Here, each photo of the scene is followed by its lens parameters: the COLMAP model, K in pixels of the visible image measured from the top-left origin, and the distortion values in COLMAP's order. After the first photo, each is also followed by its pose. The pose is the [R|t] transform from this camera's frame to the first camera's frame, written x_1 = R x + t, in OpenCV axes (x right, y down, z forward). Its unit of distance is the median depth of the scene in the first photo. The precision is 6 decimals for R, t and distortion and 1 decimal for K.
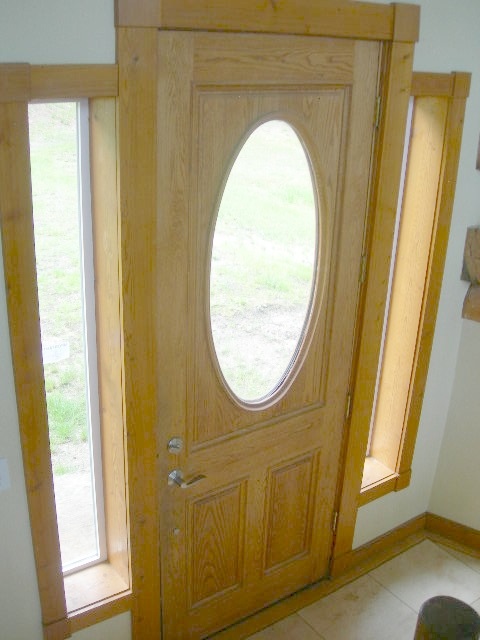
lens RADIAL K [[710.3, 0, 240.0], [0, 710.3, 320.0], [0, 0, 1]] dist [-0.166942, 0.011158]
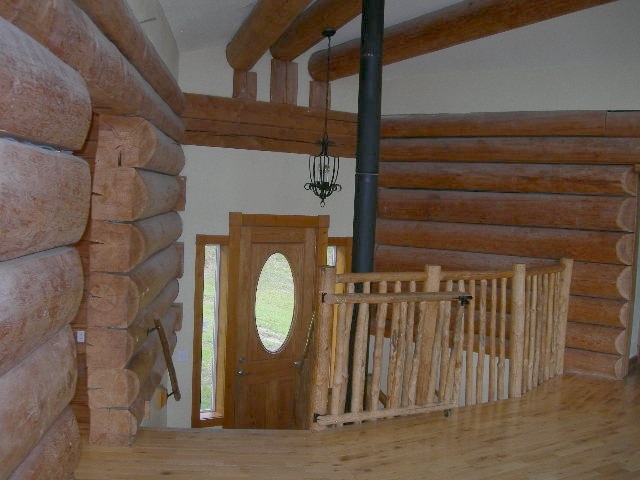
lens RADIAL K [[710.3, 0, 320.0], [0, 710.3, 240.0], [0, 0, 1]] dist [-0.166942, 0.011158]
pose [[0.998734, -0.006700, -0.049858, 0.381055], [-0.011321, 0.935740, -0.352510, 0.748919], [0.049016, 0.352628, 0.934479, -1.907134]]
